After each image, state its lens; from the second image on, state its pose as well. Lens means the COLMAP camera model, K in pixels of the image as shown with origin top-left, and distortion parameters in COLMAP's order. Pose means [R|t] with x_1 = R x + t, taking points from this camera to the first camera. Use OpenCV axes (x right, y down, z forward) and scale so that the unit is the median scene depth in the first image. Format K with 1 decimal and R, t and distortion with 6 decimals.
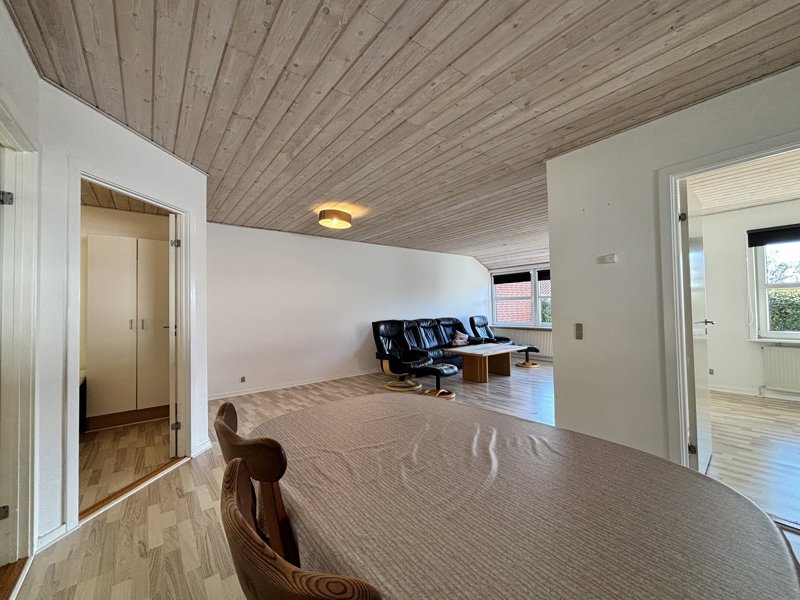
lens RADIAL K [[324.2, 0, 400.0], [0, 324.2, 300.0], [0, 0, 1]] dist [0.000833, 0.000054]
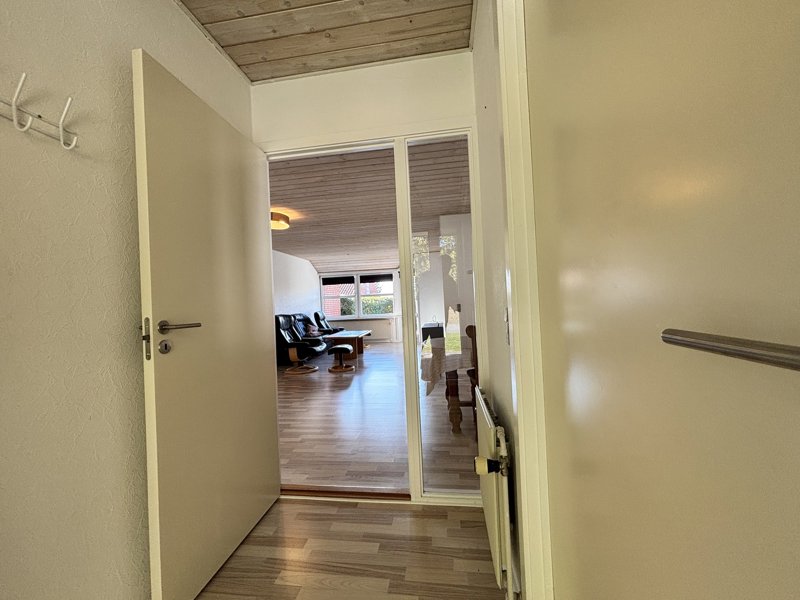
lens RADIAL K [[324.2, 0, 400.0], [0, 324.2, 300.0], [0, 0, 1]] dist [0.000833, 0.000054]
pose [[0.715778, -0.004650, 0.698313, -0.388188], [0.014178, 0.999868, -0.007874, 0.021744], [-0.698184, 0.015537, 0.715749, -0.053219]]
